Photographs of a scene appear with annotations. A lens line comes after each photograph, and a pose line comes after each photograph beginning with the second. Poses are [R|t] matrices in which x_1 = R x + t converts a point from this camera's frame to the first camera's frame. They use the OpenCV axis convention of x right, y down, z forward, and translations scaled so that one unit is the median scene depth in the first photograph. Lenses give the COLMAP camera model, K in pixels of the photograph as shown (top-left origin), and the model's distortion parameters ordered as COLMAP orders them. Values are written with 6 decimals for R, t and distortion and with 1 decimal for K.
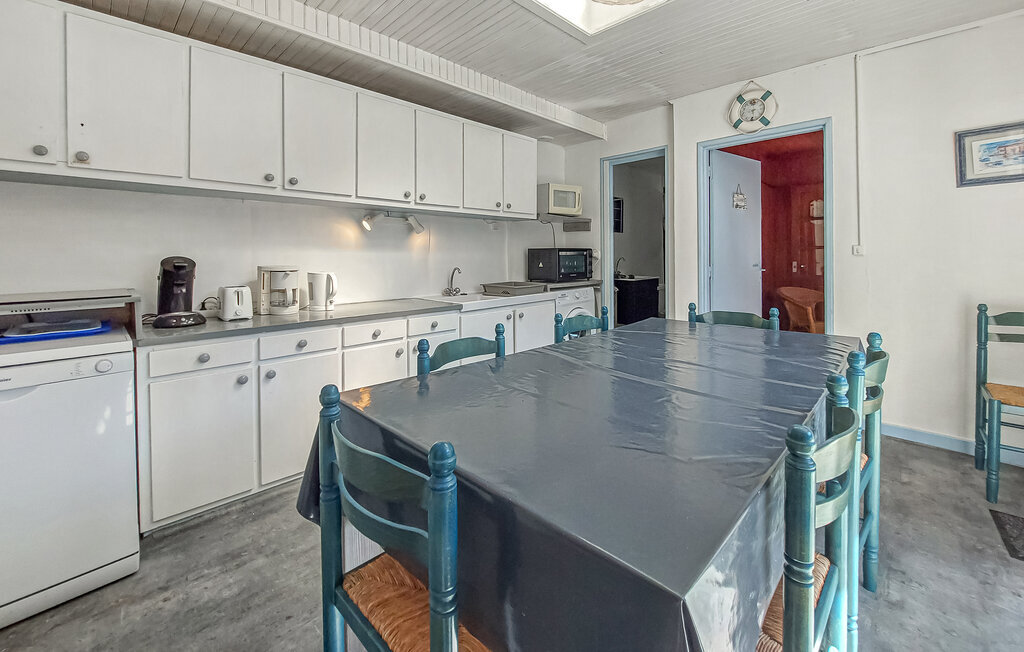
lens RADIAL K [[421.1, 0, 492.8], [0, 421.1, 252.0], [0, 0, 1]] dist [0.002691, 0.000036]
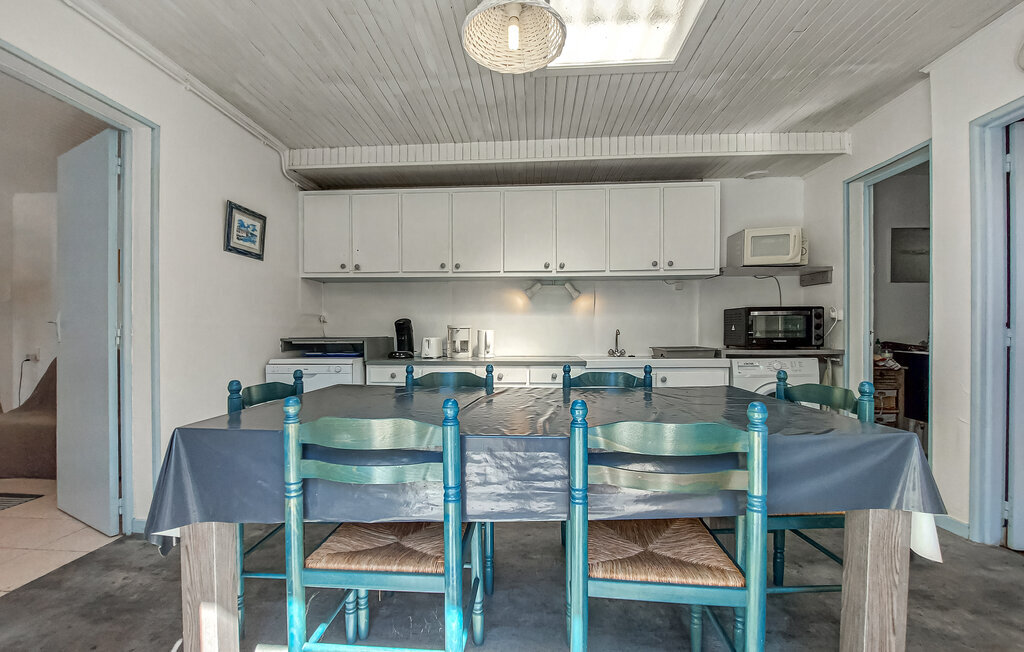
lens RADIAL K [[411.1, 0, 506.2], [0, 411.1, 330.3], [0, 0, 1]] dist [-0.000663, -0.000256]
pose [[0.671140, 0.002914, -0.741325, 0.464236], [0.005329, 0.999947, 0.008755, 0.028204], [0.741311, -0.009827, 0.671090, 0.117857]]
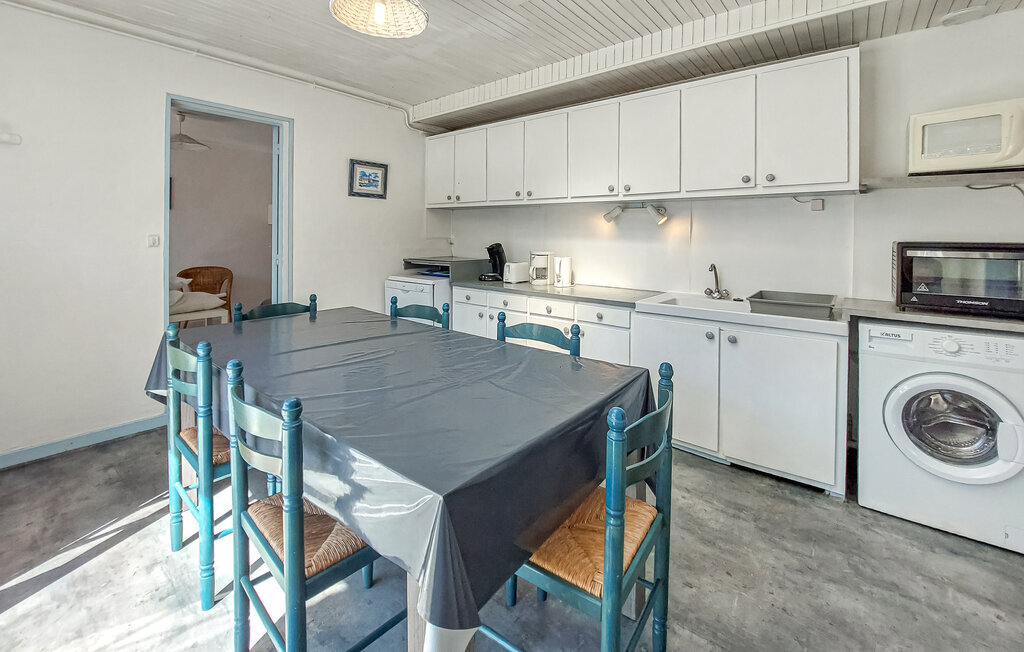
lens RADIAL K [[421.1, 0, 499.5], [0, 421.1, 239.7], [0, 0, 1]] dist [0.002691, 0.000036]
pose [[0.113905, 0.019994, -0.993290, 0.648803], [0.001216, 0.999794, 0.020264, -0.025517], [0.993491, -0.003516, 0.113857, 0.494022]]
